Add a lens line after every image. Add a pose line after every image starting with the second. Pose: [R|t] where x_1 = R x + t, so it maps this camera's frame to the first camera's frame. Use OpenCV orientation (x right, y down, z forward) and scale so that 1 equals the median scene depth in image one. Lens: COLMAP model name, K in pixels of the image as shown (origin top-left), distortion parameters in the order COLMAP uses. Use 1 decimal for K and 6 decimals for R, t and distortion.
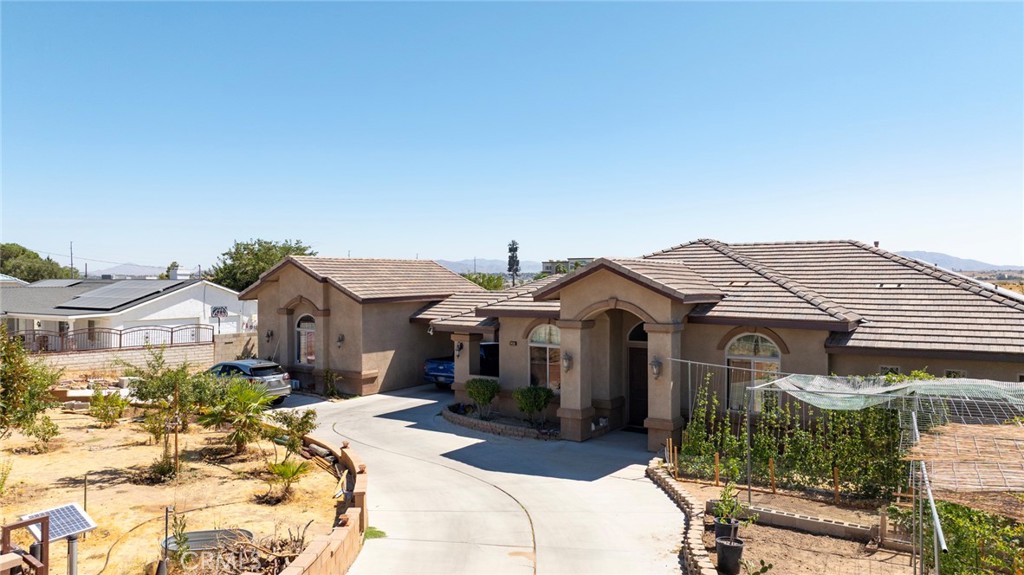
lens RADIAL K [[734.2, 0, 512.0], [0, 734.2, 287.5], [0, 0, 1]] dist [-0.012224, -0.001347]
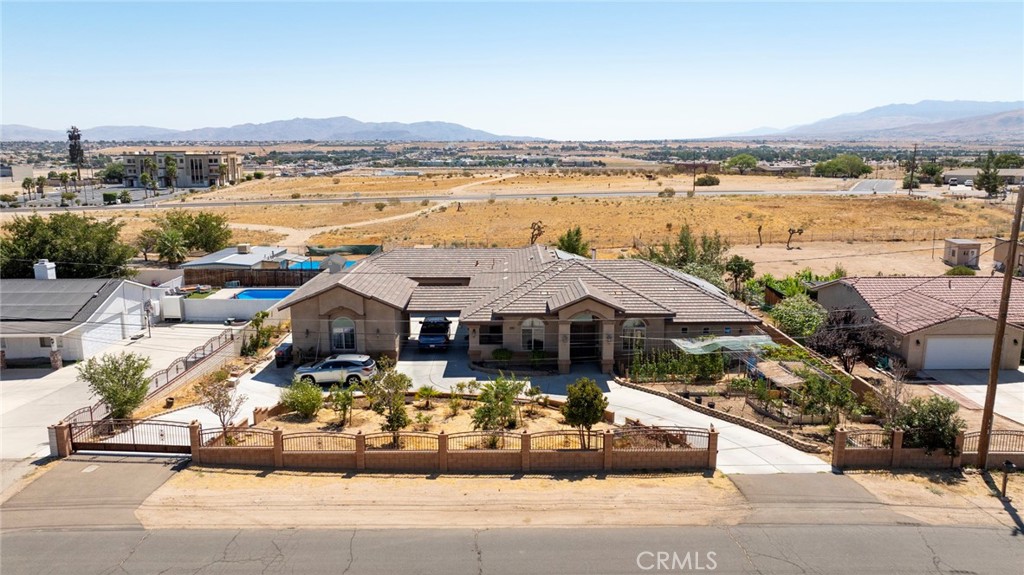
lens RADIAL K [[706.6, 0, 512.0], [0, 706.6, 287.5], [0, 0, 1]] dist [-0.009118, -0.000331]
pose [[0.817191, -0.114108, 0.564958, -1.211274], [0.009403, 0.982715, 0.184883, -0.437272], [-0.576290, -0.145773, 0.804139, -0.572015]]
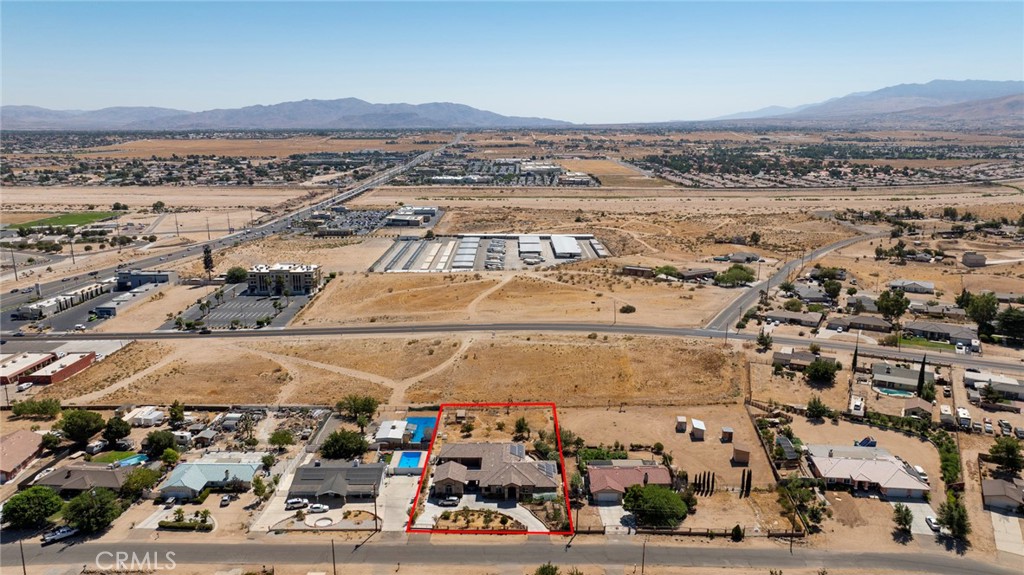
lens RADIAL K [[706.6, 0, 512.0], [0, 706.6, 287.5], [0, 0, 1]] dist [-0.009118, -0.000331]
pose [[0.823584, -0.130096, 0.552073, -4.063398], [0.010355, 0.976627, 0.214694, -3.957636], [-0.567100, -0.171101, 0.805681, -5.206346]]
